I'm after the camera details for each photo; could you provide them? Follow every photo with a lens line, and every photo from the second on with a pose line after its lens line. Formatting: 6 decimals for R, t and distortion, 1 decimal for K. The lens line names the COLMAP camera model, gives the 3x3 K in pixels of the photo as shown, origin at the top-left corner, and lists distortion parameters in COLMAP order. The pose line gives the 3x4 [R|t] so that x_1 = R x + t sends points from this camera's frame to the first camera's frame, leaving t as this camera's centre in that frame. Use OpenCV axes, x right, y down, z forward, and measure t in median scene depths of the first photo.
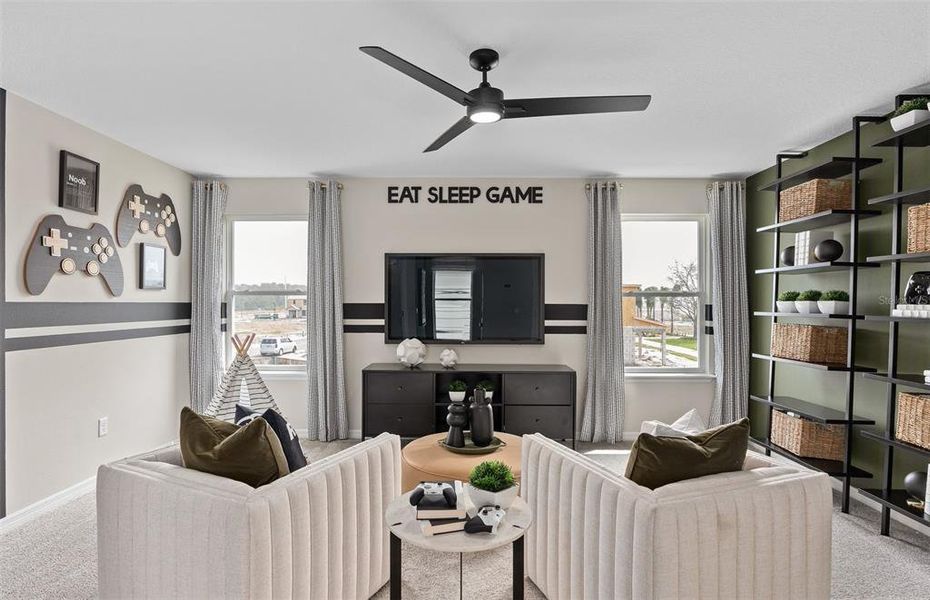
lens RADIAL K [[474.1, 0, 464.4], [0, 474.1, 305.1], [0, 0, 1]] dist [-0.012357, -0.000314]
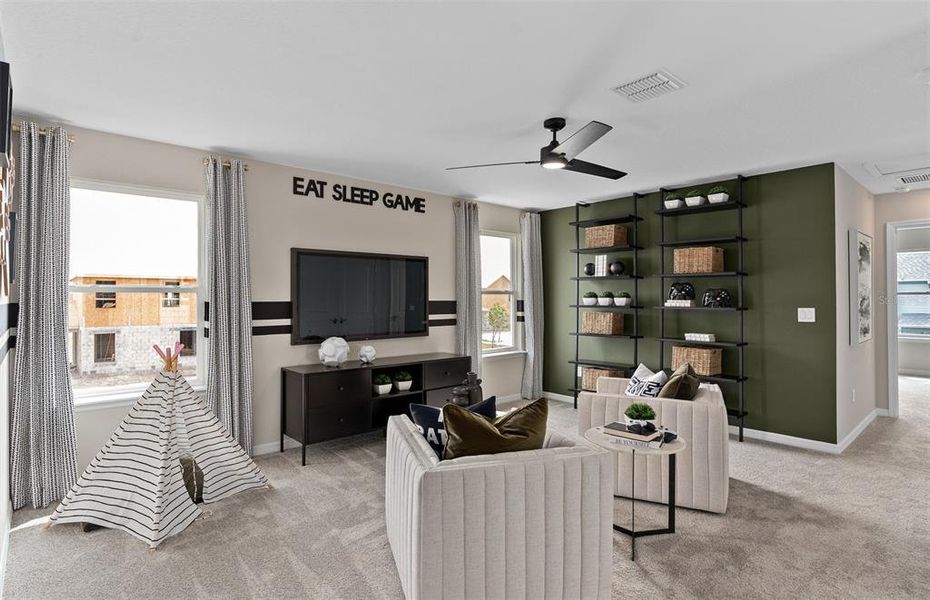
lens RADIAL K [[474.1, 0, 466.4], [0, 474.1, 294.5], [0, 0, 1]] dist [-0.012357, -0.000314]
pose [[0.736700, -0.000282, 0.676219, -0.539817], [0.007432, 0.999943, -0.007679, -0.008063], [-0.676179, 0.010683, 0.736660, 0.085694]]
